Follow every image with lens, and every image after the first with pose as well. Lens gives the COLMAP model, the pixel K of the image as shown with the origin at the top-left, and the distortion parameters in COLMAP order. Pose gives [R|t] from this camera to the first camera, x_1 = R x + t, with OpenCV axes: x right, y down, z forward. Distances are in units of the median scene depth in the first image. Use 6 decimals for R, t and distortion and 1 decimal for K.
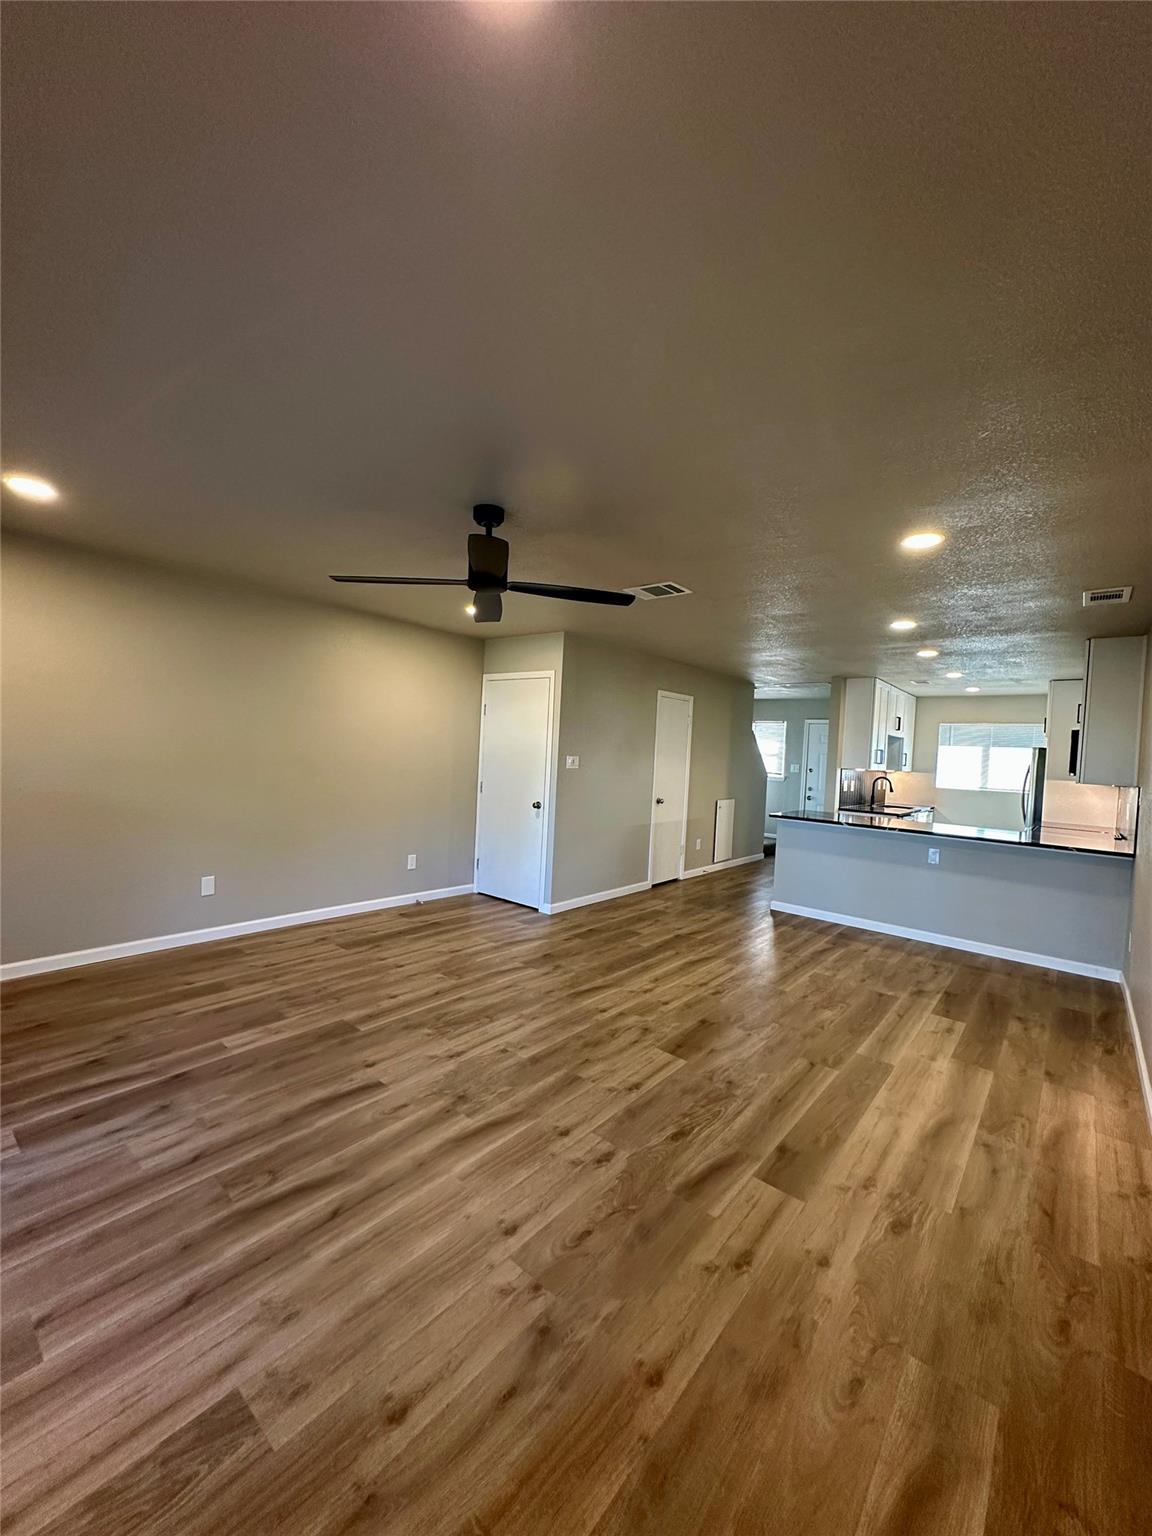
lens RADIAL K [[607.4, 0, 573.5], [0, 607.4, 771.3], [0, 0, 1]] dist [0.001942, 0.000047]
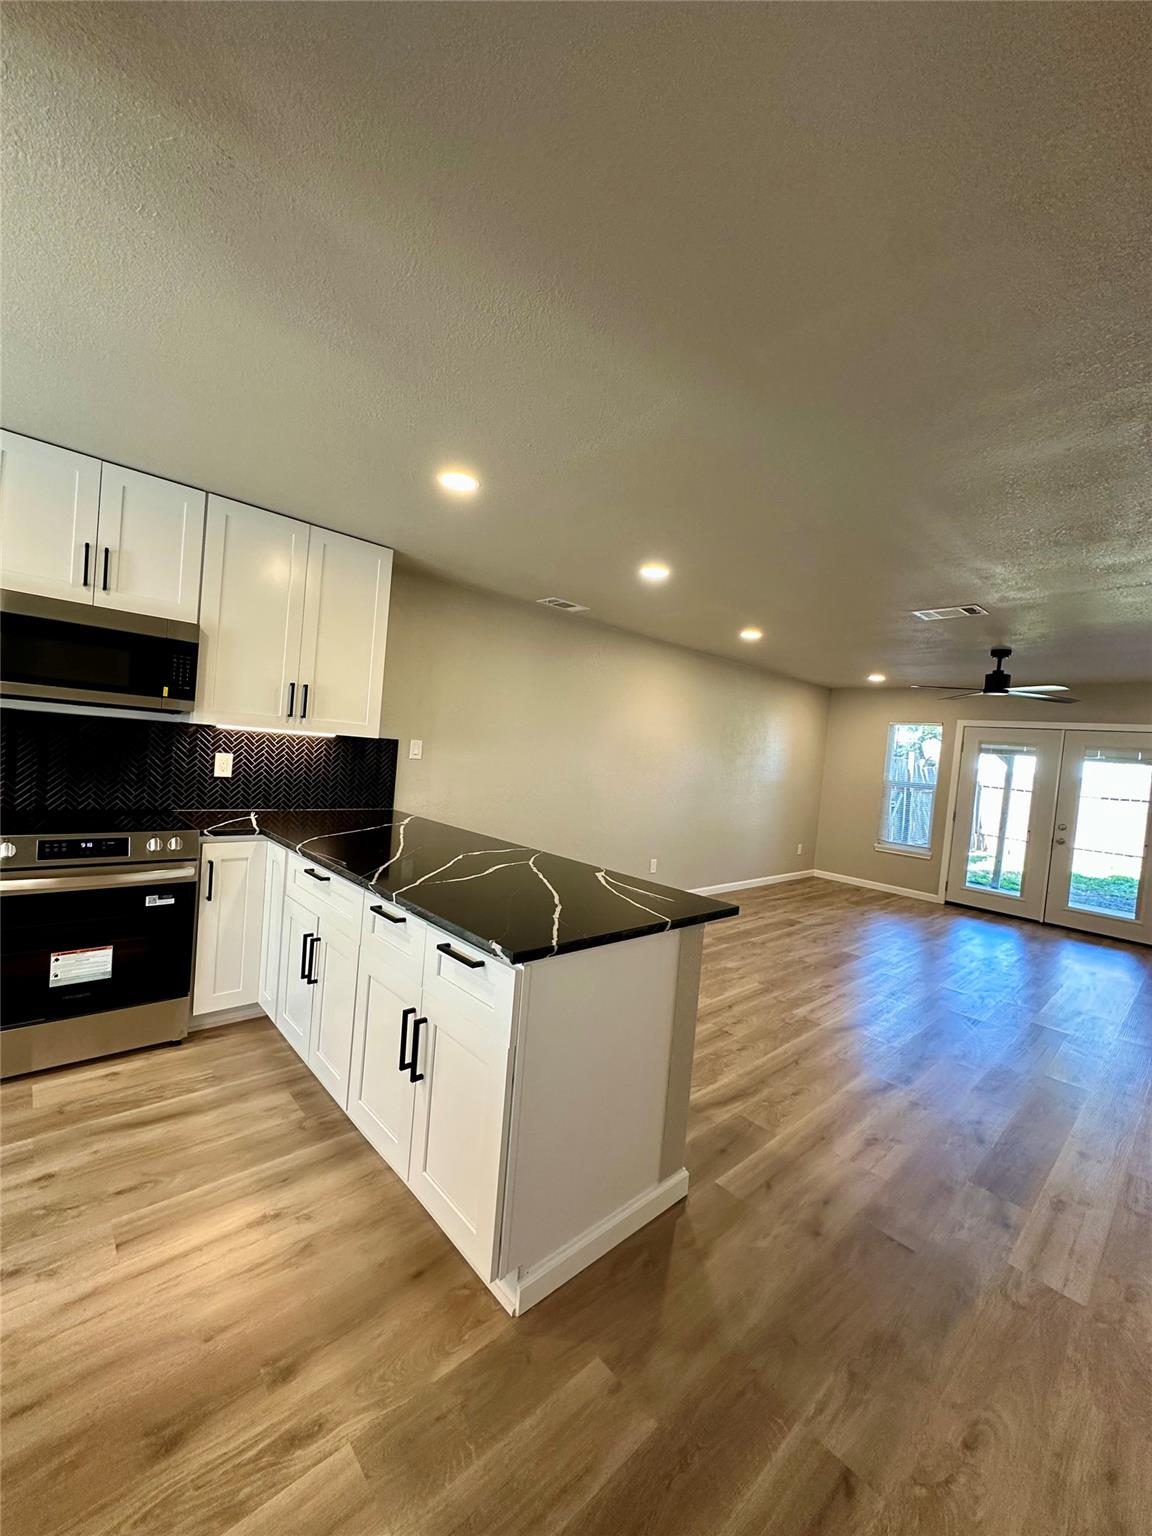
lens RADIAL K [[607.4, 0, 572.2], [0, 607.4, 774.5], [0, 0, 1]] dist [0.001942, 0.000047]
pose [[-0.982183, -0.140643, 0.124643, 0.460050], [-0.130937, 0.987914, 0.082952, -0.027576], [-0.134803, 0.065154, -0.988728, 1.617576]]
